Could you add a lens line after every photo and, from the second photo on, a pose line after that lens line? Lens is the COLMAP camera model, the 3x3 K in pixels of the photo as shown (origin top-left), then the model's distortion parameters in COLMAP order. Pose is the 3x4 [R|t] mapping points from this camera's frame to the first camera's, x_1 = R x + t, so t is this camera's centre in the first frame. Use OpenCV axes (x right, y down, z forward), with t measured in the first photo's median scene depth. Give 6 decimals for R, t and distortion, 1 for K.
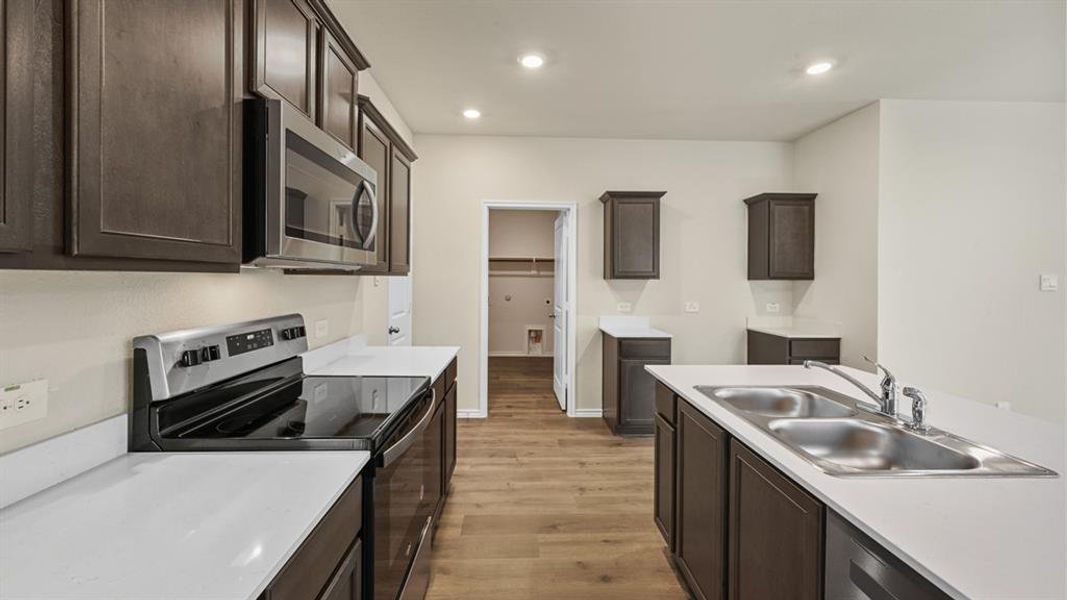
lens RADIAL K [[420.2, 0, 532.0], [0, 420.2, 281.0], [0, 0, 1]] dist [-0.000061, -0.000058]
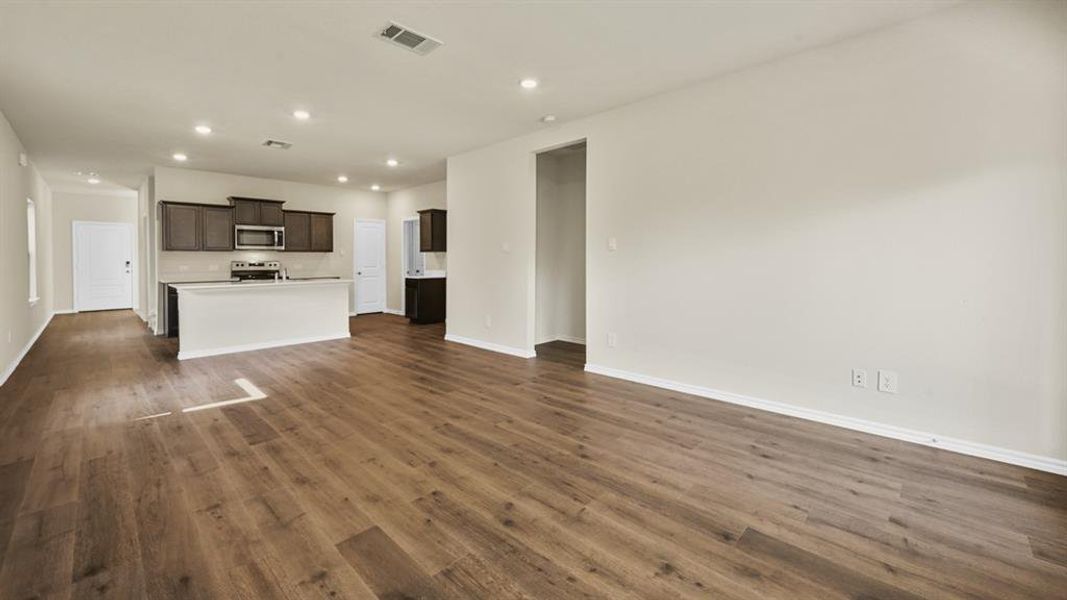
lens RADIAL K [[422.9, 0, 534.1], [0, 422.9, 257.4], [0, 0, 1]] dist [0.000788, 0.000156]
pose [[0.709946, -0.012976, -0.704137, 3.299490], [0.006413, 0.999908, -0.011962, 0.081785], [0.704227, 0.003977, 0.709964, -0.186095]]
